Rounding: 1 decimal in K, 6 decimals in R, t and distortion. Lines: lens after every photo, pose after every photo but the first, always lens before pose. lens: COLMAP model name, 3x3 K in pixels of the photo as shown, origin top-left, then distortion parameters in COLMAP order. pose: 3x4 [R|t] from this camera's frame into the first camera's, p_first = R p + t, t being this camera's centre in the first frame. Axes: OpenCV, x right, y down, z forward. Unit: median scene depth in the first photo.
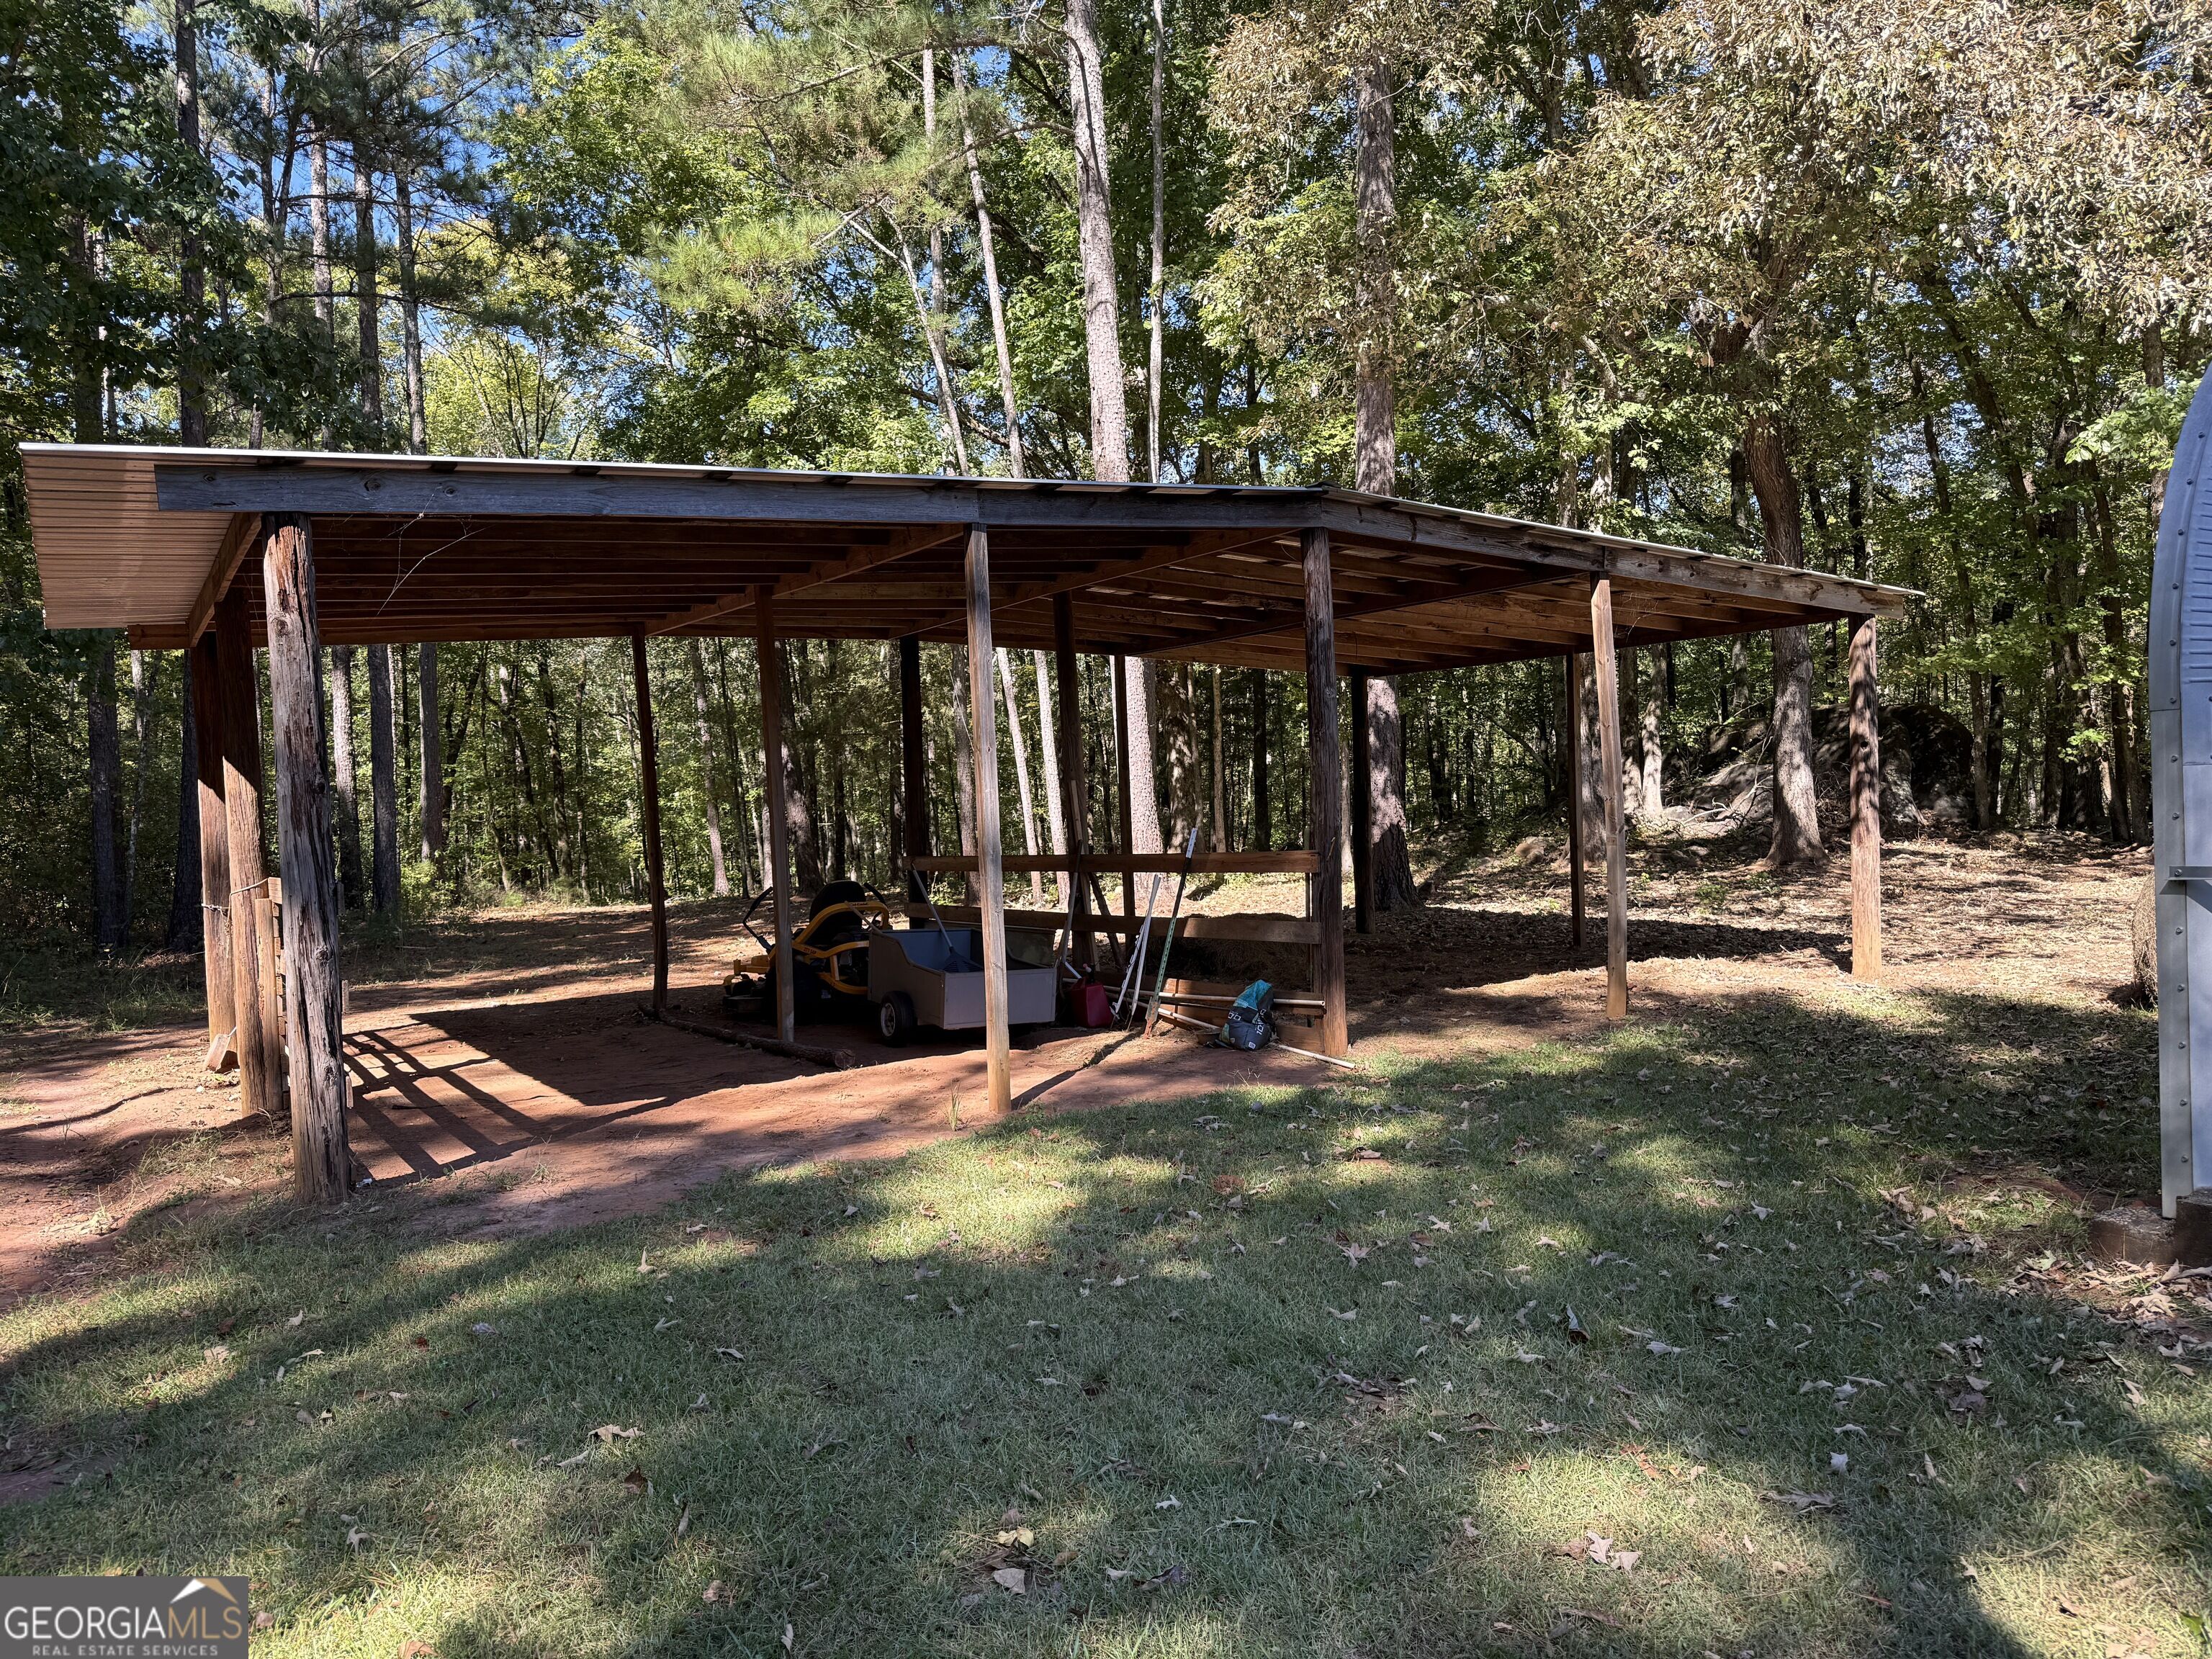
lens RADIAL K [[1606.0, 0, 1094.2], [0, 1606.0, 828.8], [0, 0, 1]] dist [0.097770, -0.137730]
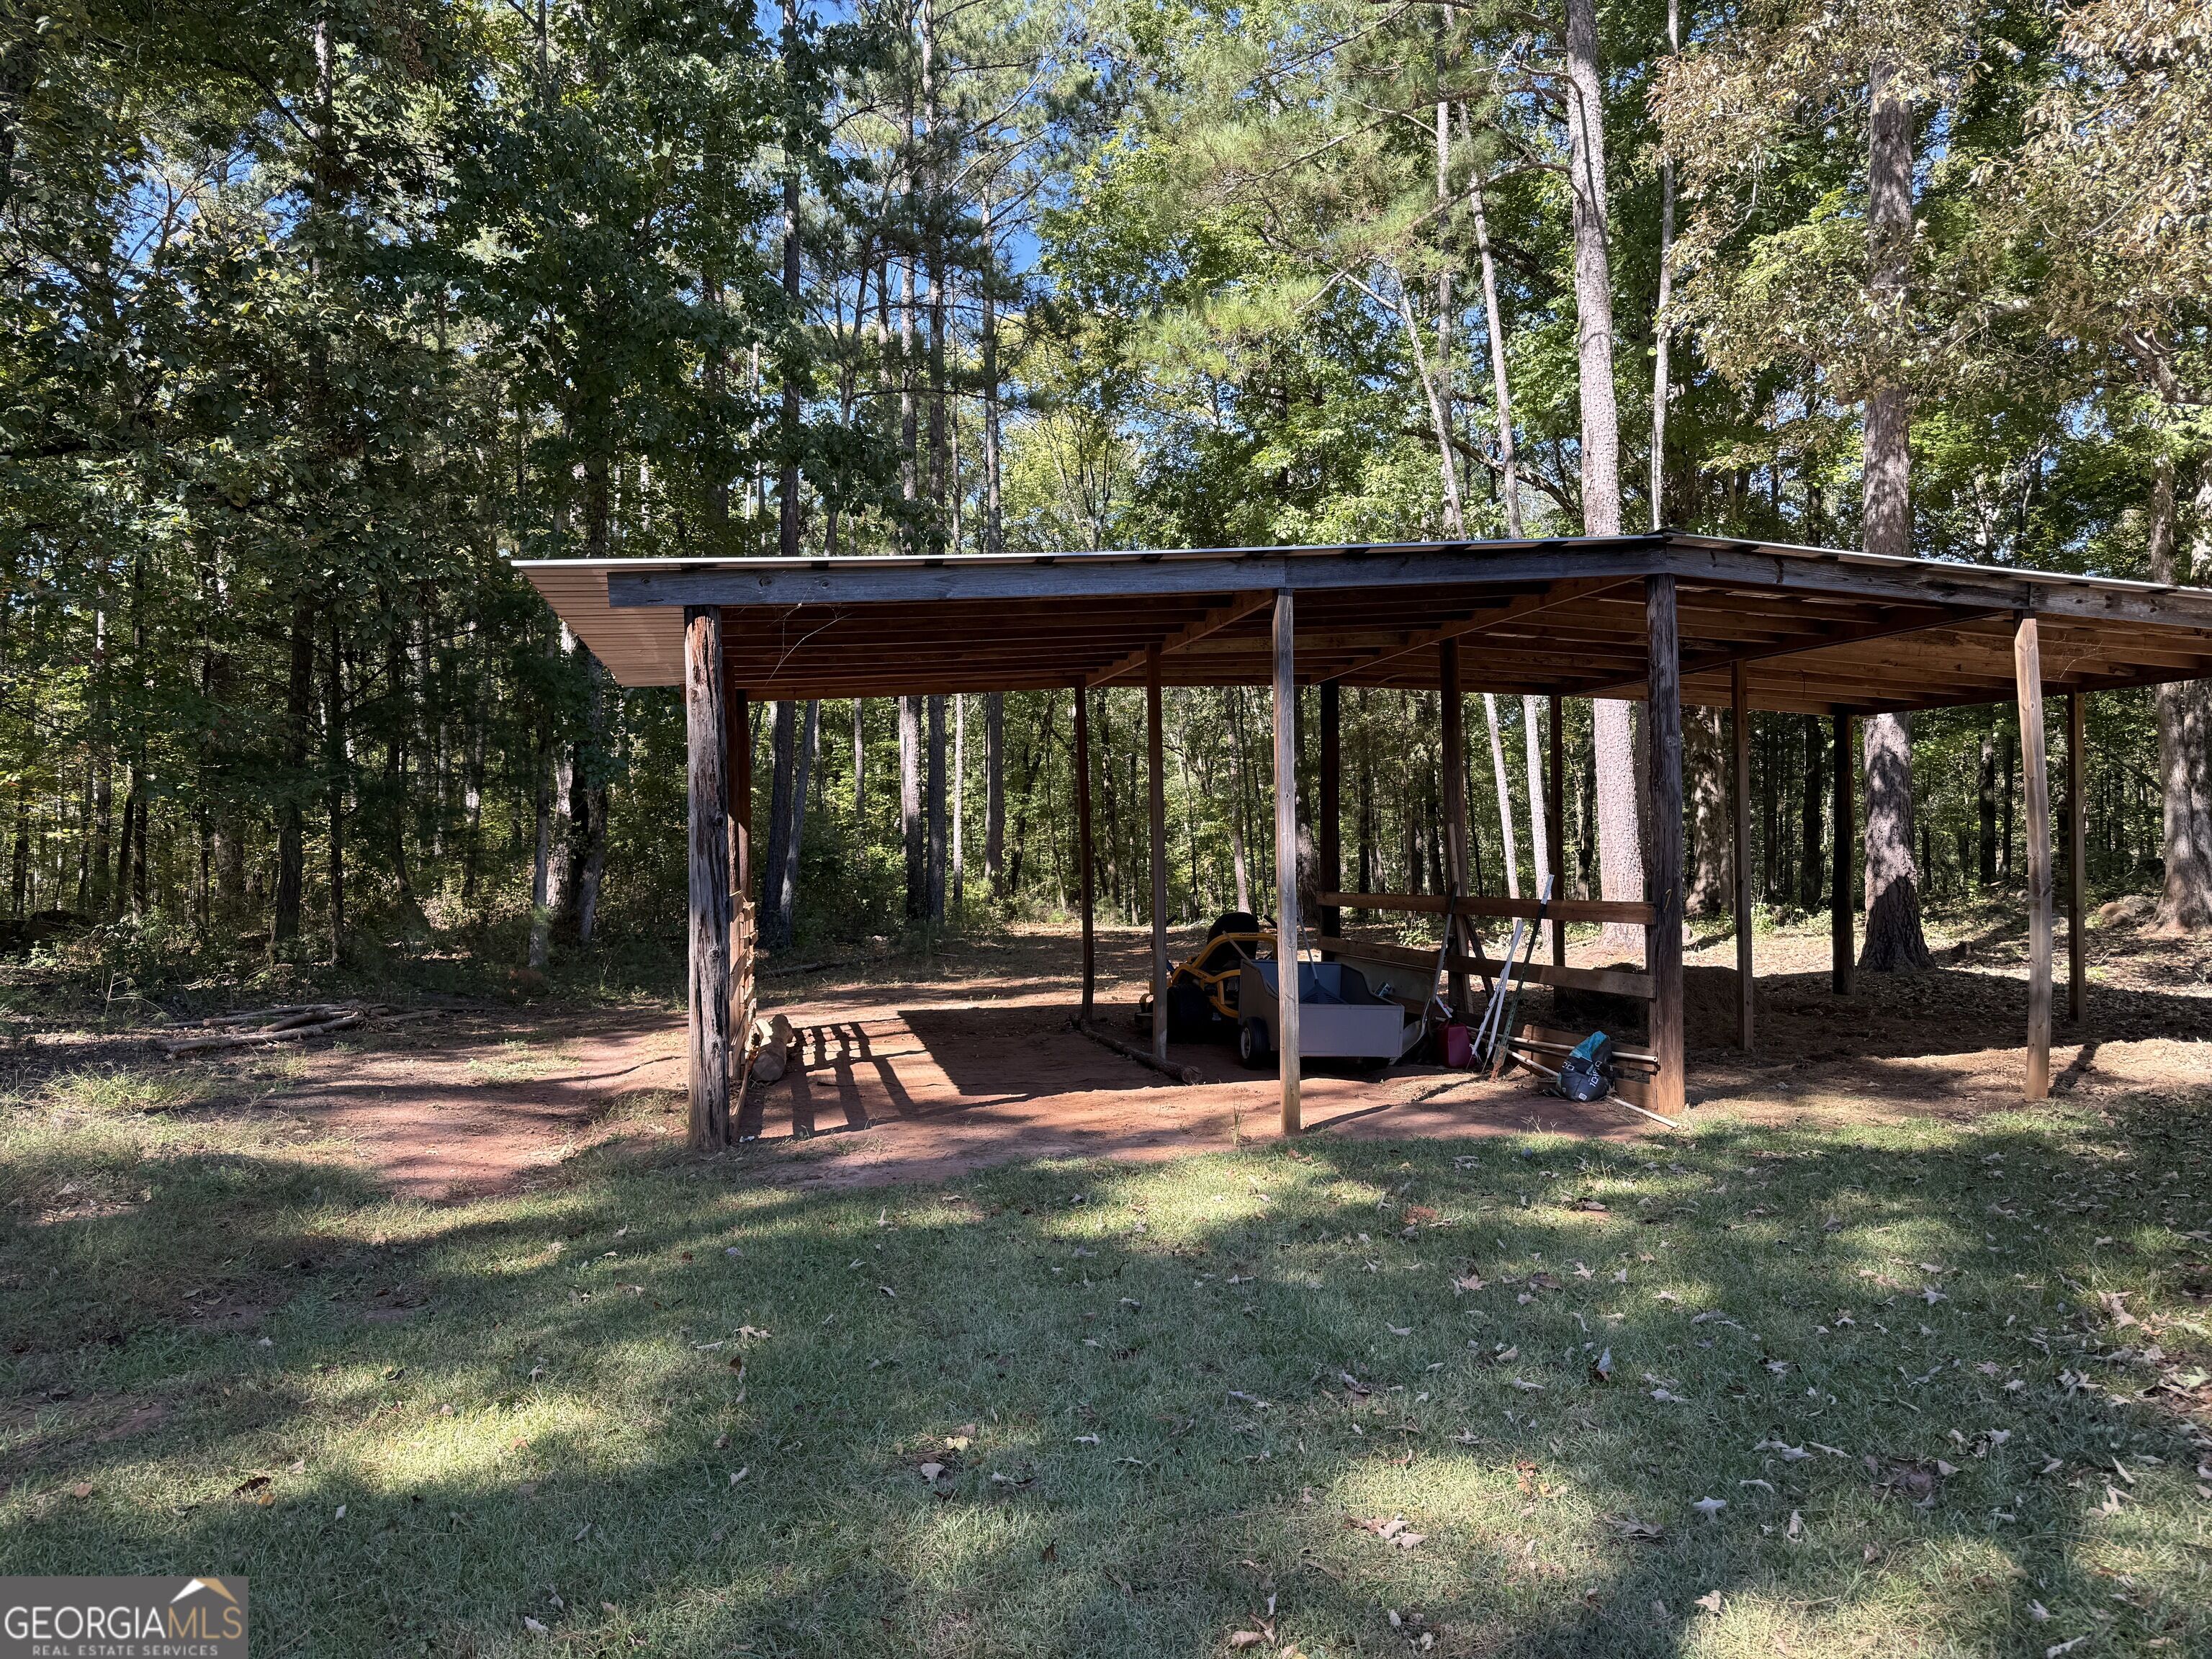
lens RADIAL K [[1606.0, 0, 1094.2], [0, 1606.0, 828.8], [0, 0, 1]] dist [0.097770, -0.137730]
pose [[0.935145, 0.023225, -0.353503, 0.162240], [-0.029846, 0.999466, -0.013289, -0.007758], [0.353005, 0.022978, 0.935339, -0.047419]]
